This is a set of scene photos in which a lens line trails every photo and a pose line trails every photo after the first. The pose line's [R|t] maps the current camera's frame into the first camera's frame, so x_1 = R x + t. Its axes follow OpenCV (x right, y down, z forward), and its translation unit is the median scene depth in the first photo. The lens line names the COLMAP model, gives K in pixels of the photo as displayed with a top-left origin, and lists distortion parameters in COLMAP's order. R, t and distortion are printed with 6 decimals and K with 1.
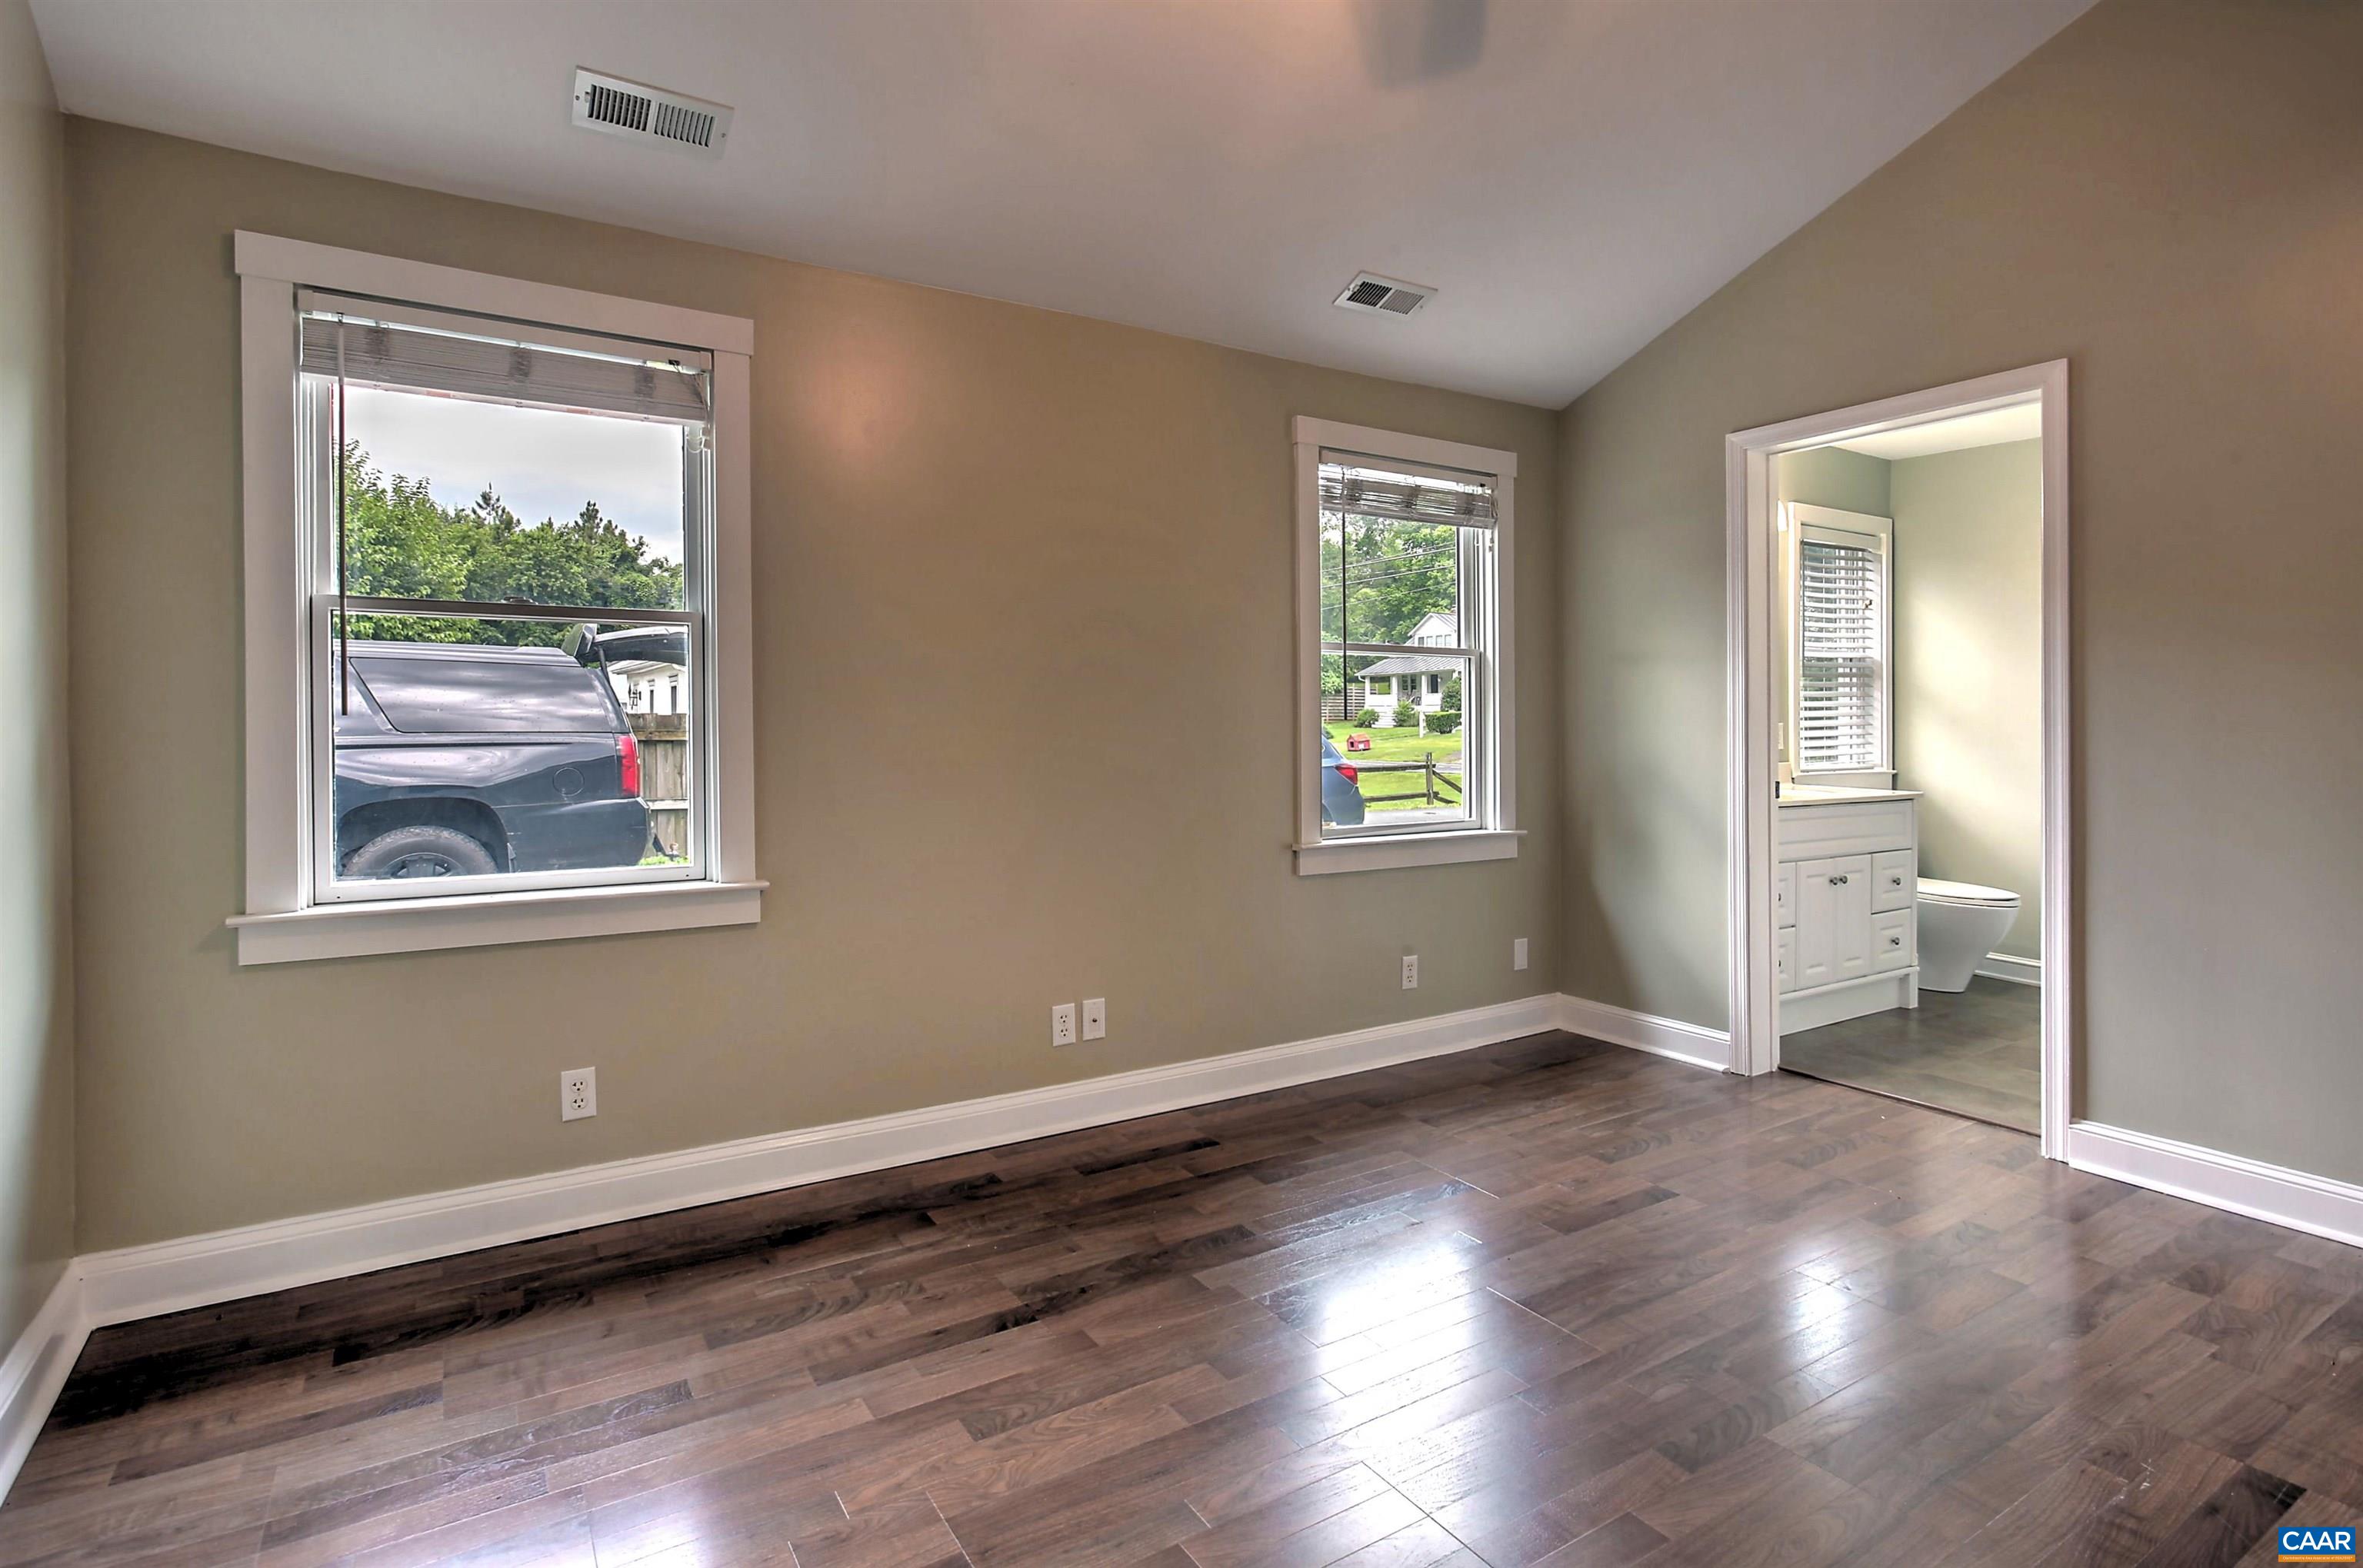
lens RADIAL K [[1156.5, 0, 1174.4], [0, 1156.5, 732.0], [0, 0, 1]] dist [-0.002387, 0.000614]
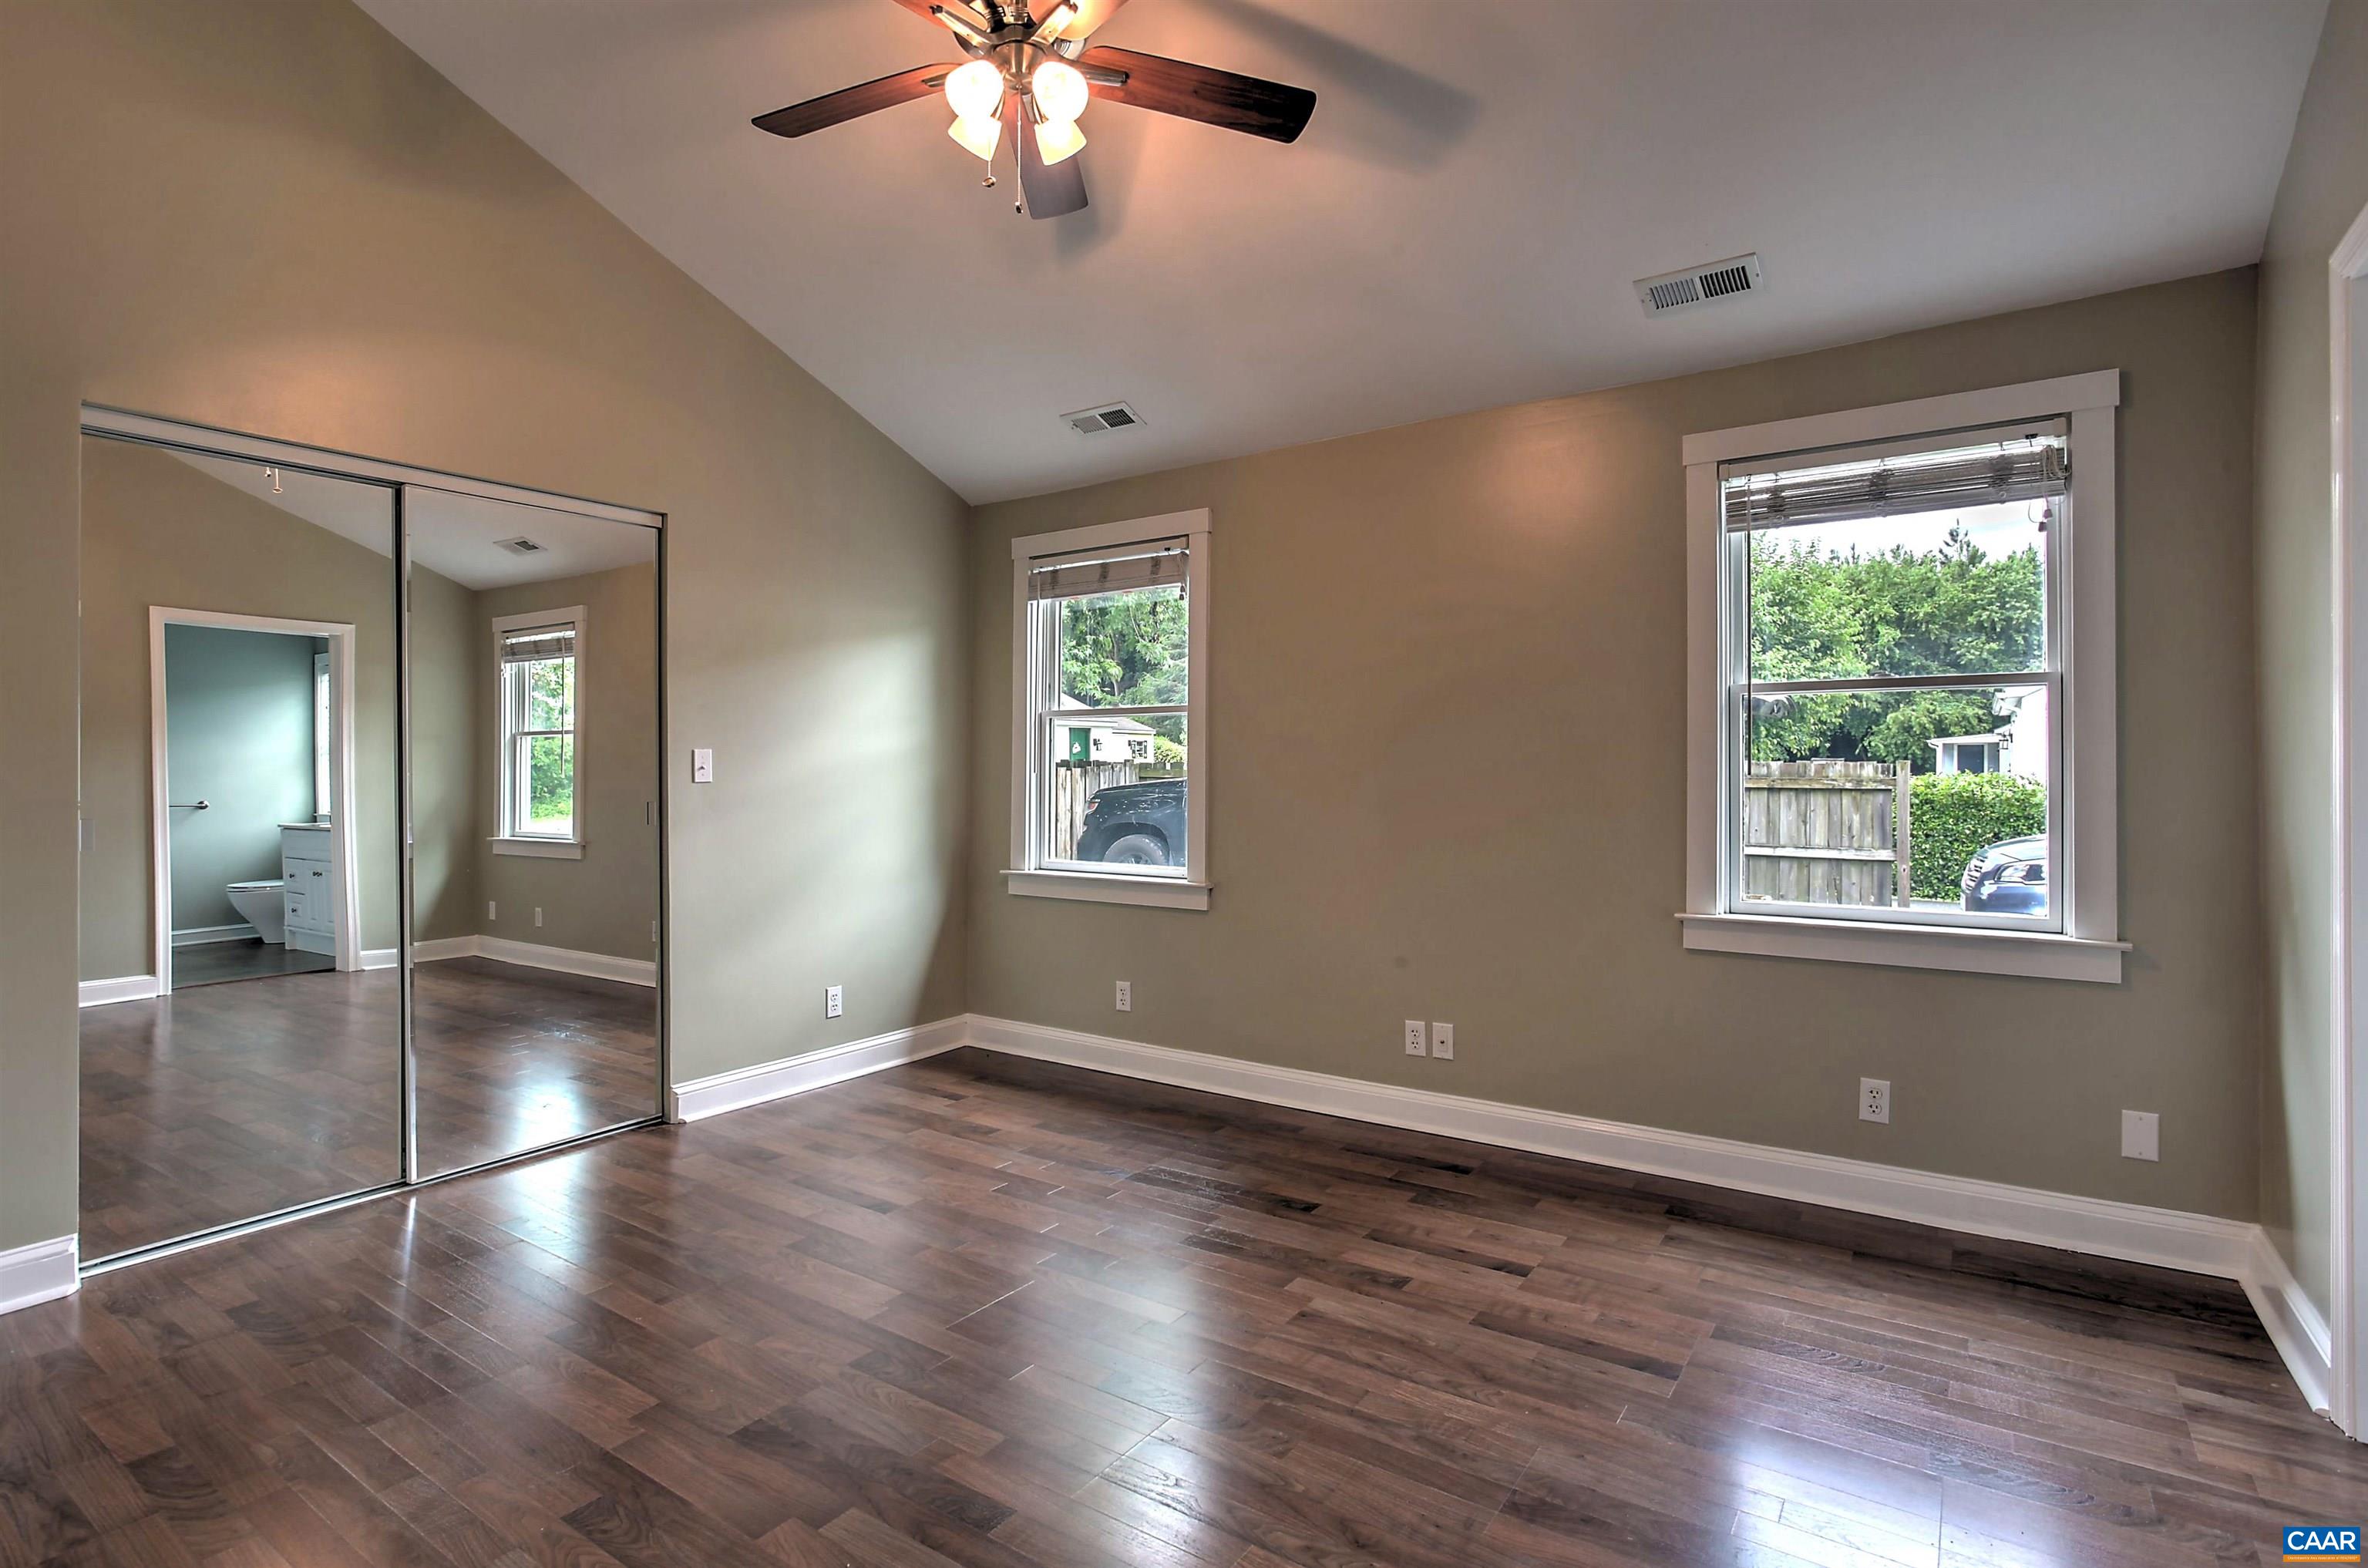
lens RADIAL K [[1173.0, 0, 1184.0], [0, 1173.0, 784.0], [0, 0, 1]] dist [-0.003308, -0.000579]
pose [[0.400243, 0.011408, -0.916338, 0.876133], [-0.005104, 0.999935, 0.010220, -0.012410], [0.916395, 0.000587, 0.400275, 0.312676]]
